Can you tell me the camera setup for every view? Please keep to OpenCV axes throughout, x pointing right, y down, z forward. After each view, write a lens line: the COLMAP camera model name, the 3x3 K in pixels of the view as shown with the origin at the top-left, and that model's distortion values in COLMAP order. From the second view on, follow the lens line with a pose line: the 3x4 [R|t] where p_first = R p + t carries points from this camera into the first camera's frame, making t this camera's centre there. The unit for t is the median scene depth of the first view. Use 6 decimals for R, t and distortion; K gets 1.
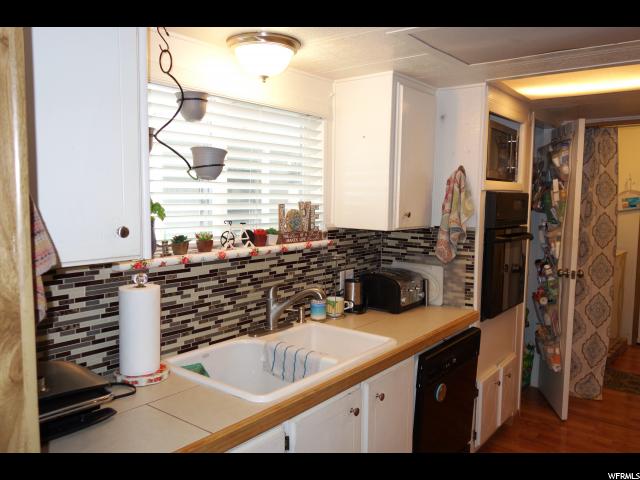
lens RADIAL K [[505.4, 0, 320.0], [0, 505.4, 240.0], [0, 0, 1]] dist [0.002109, 0.004614]
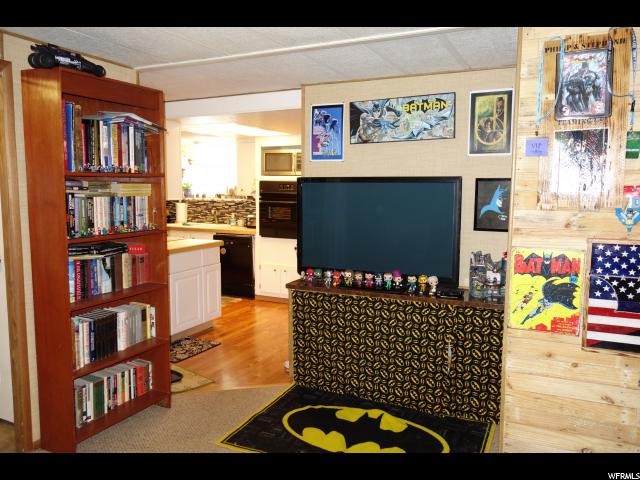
lens RADIAL K [[505.4, 0, 320.0], [0, 505.4, 240.0], [0, 0, 1]] dist [0.002109, 0.004614]
pose [[0.213529, 0.097336, -0.972076, 3.172910], [-0.095030, 0.992375, 0.078494, -0.039379], [0.972304, 0.075615, 0.221151, 0.900564]]
